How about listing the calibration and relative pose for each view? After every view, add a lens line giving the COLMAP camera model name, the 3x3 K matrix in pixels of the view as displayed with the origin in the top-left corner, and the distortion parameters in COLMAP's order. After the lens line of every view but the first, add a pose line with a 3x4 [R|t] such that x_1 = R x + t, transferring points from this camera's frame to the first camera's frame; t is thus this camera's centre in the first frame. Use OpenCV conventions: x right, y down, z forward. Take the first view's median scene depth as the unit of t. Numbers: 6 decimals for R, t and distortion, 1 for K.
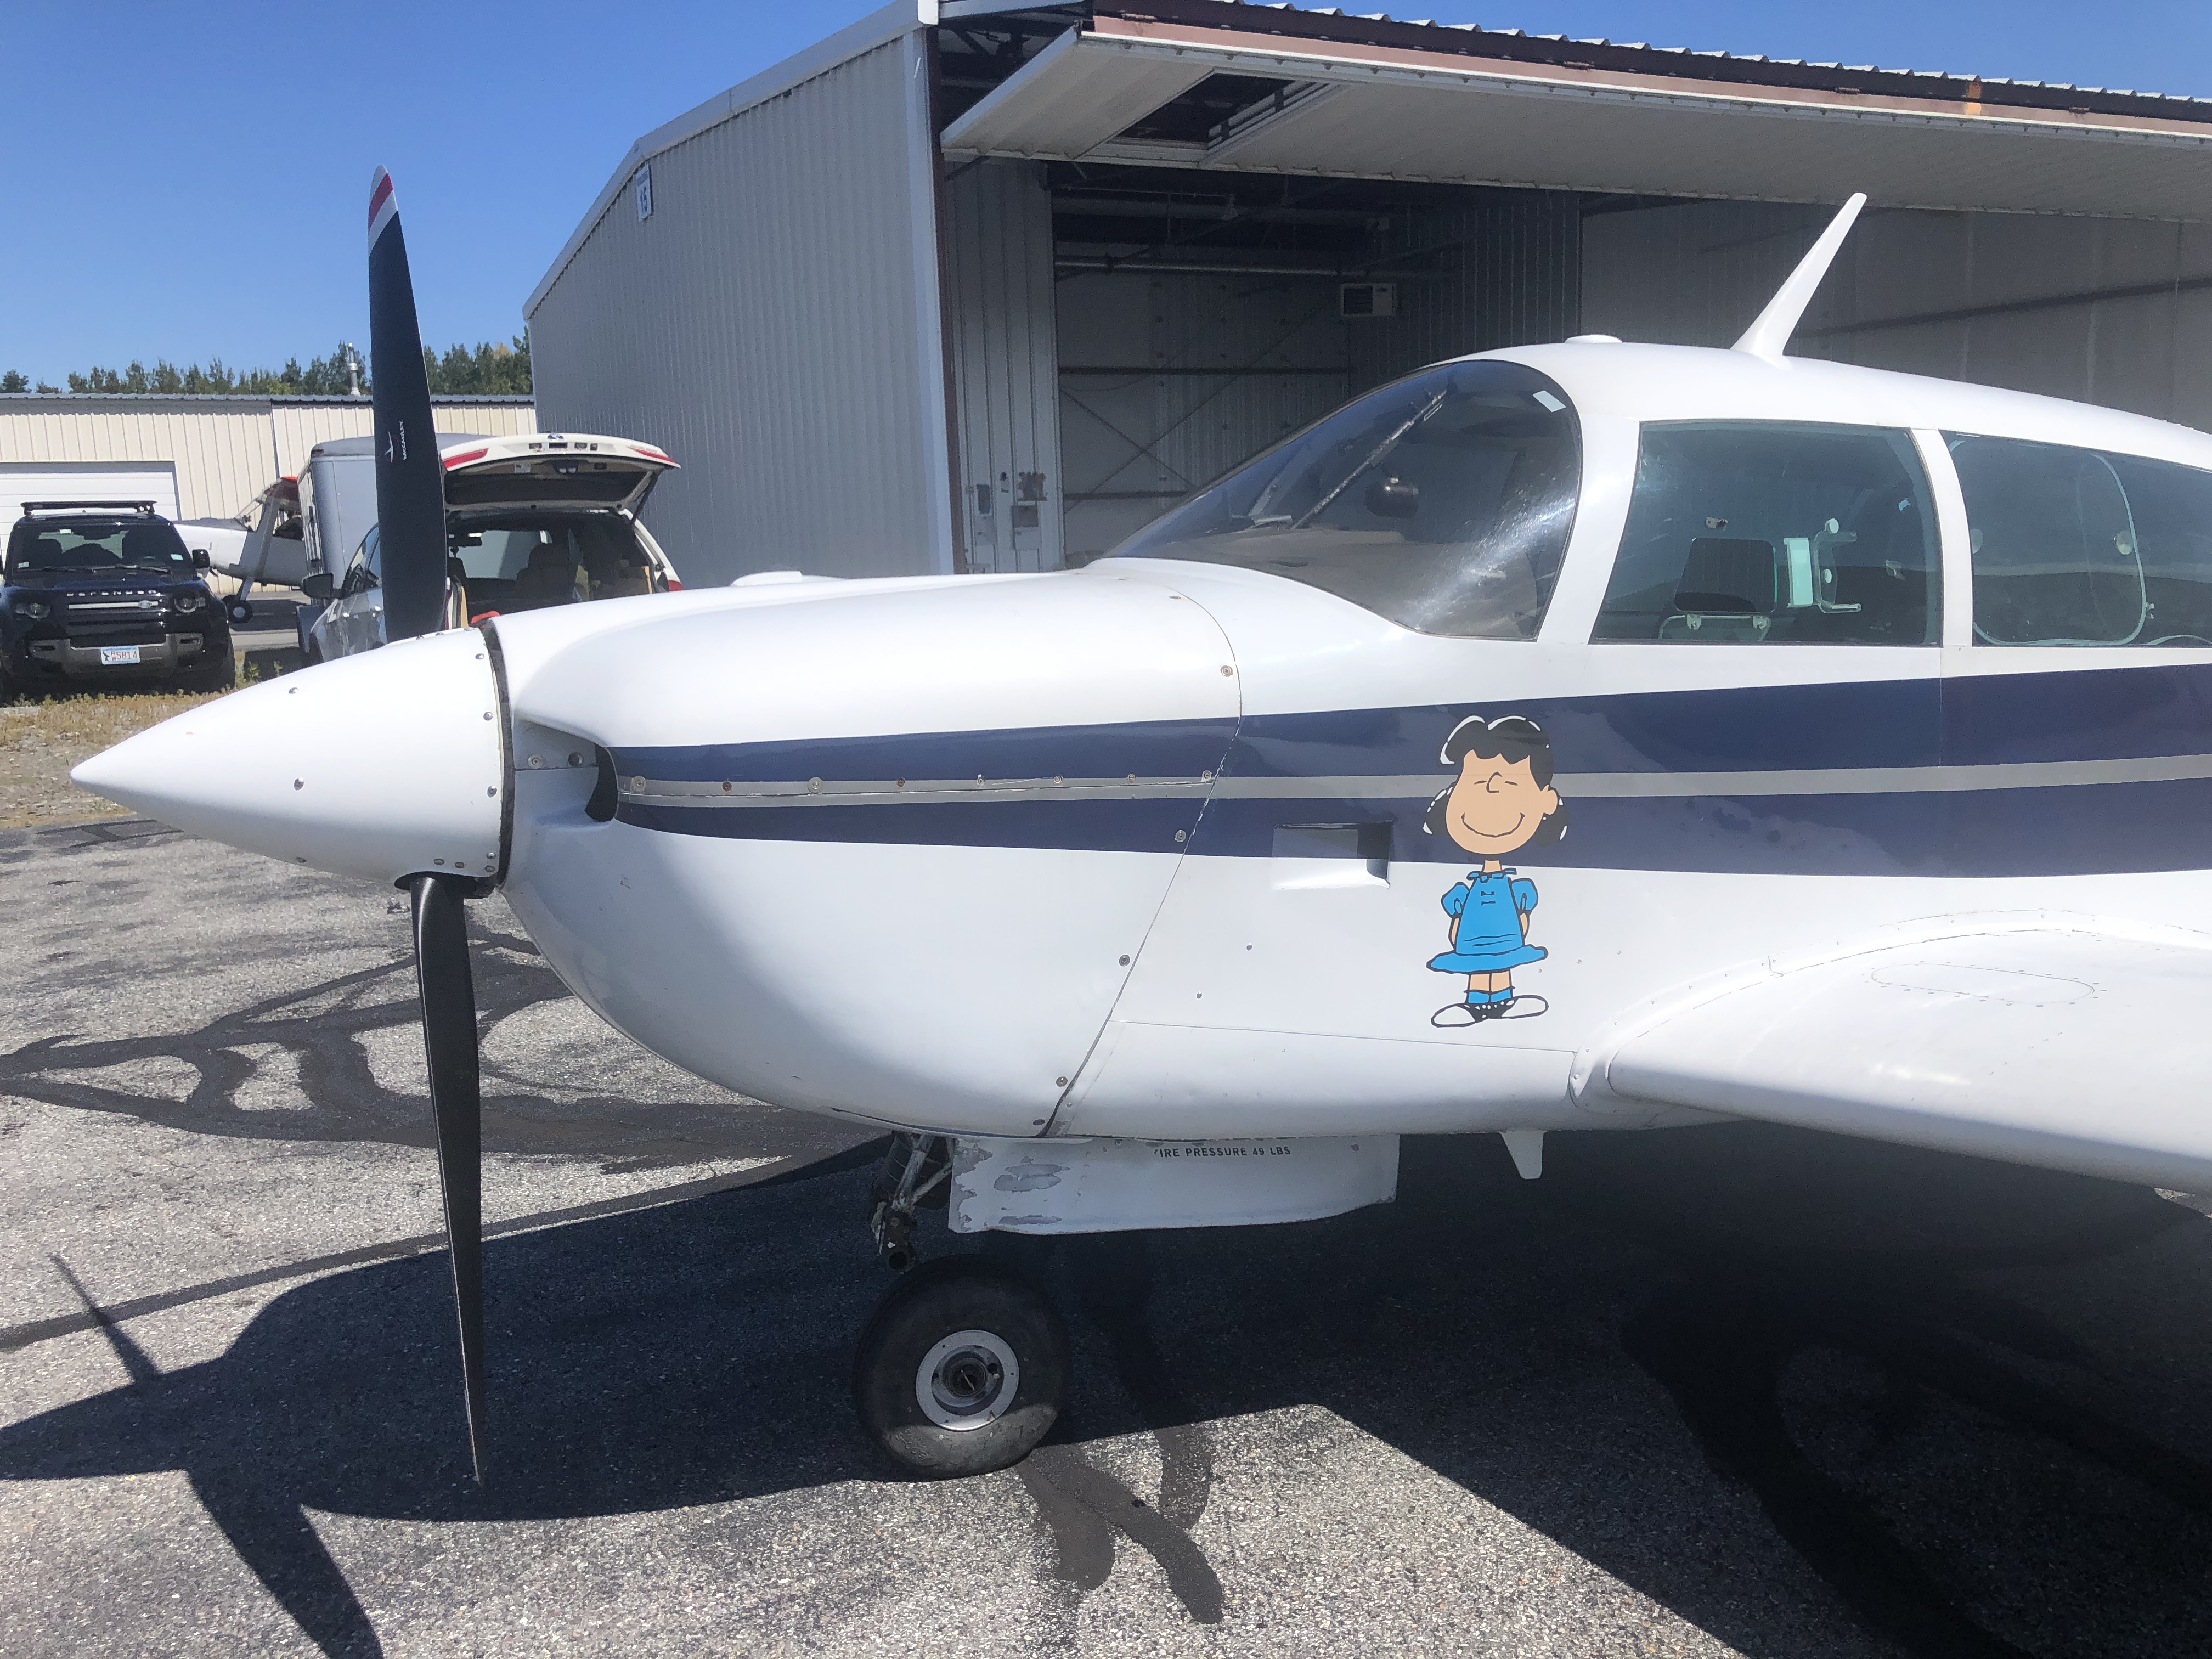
lens RADIAL K [[1835.5, 0, 1124.9], [0, 1835.5, 816.7], [0, 0, 1]] dist [0.037519, -0.055402]
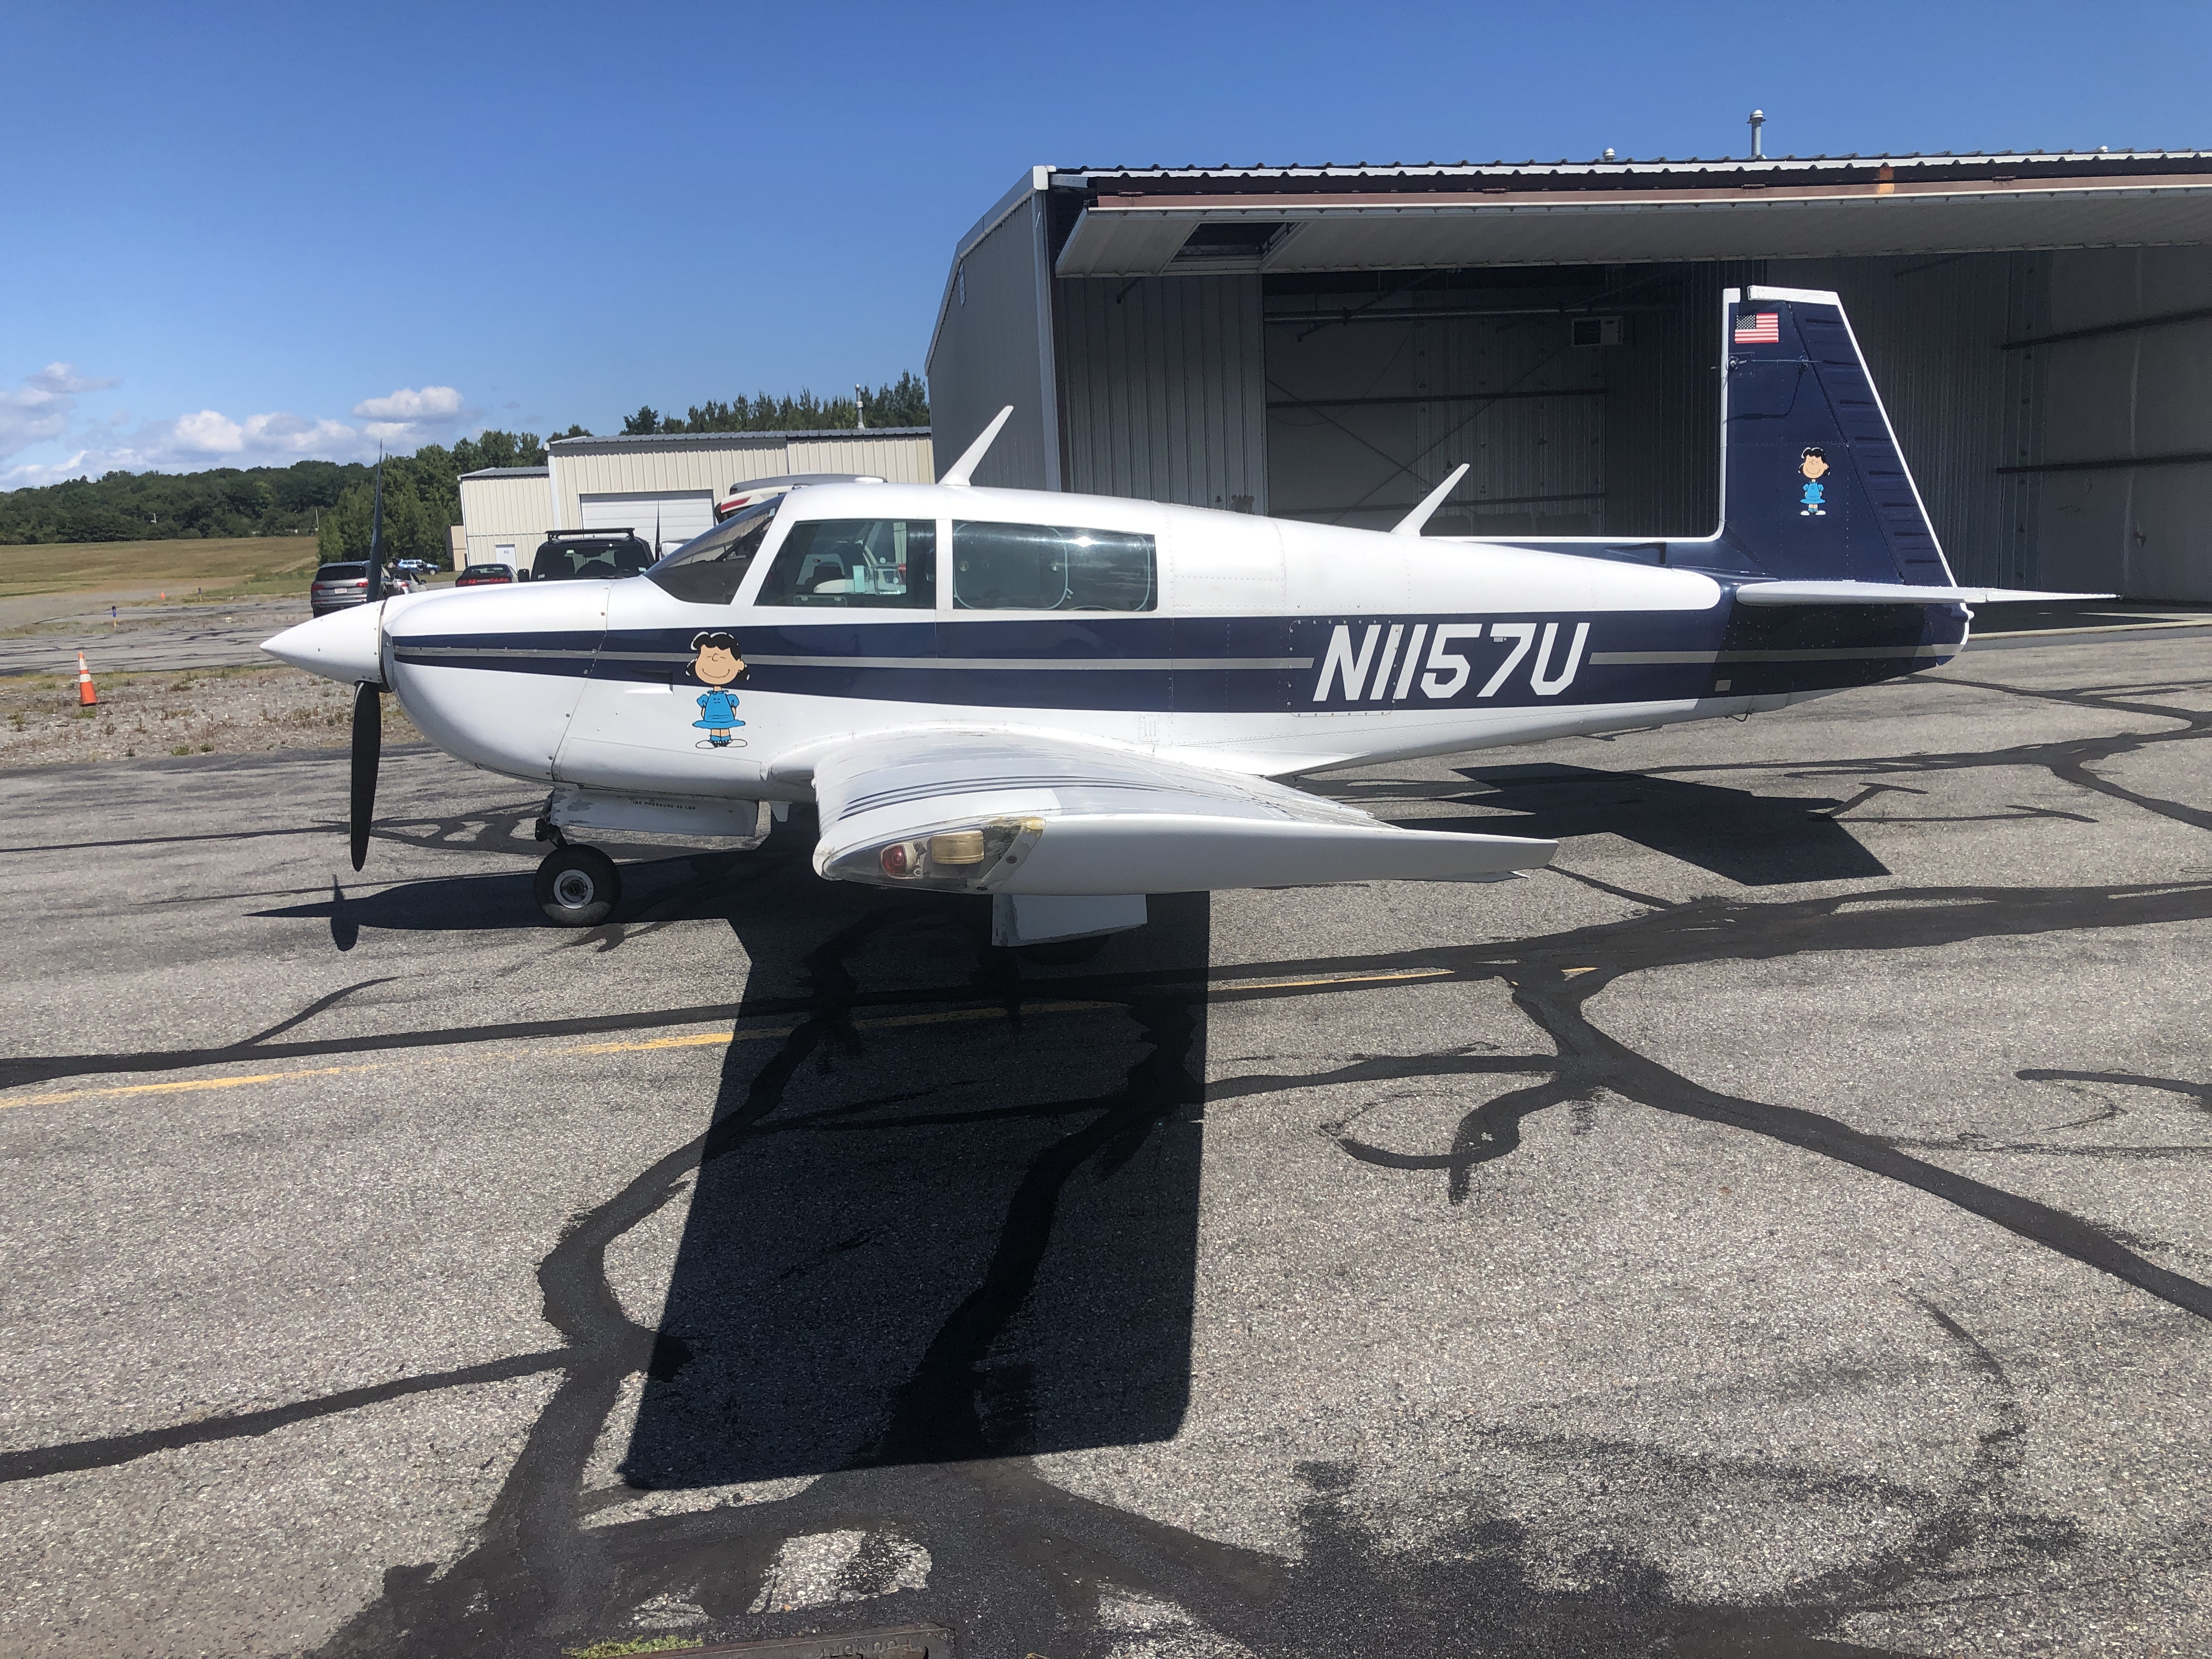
lens RADIAL K [[1835.5, 0, 1108.4], [0, 1835.5, 808.6], [0, 0, 1]] dist [0.037519, -0.055402]
pose [[0.956334, 0.029191, -0.290813, 1.373760], [-0.030694, 0.999529, -0.000605, 0.167113], [0.290659, 0.009505, 0.956780, -1.256973]]
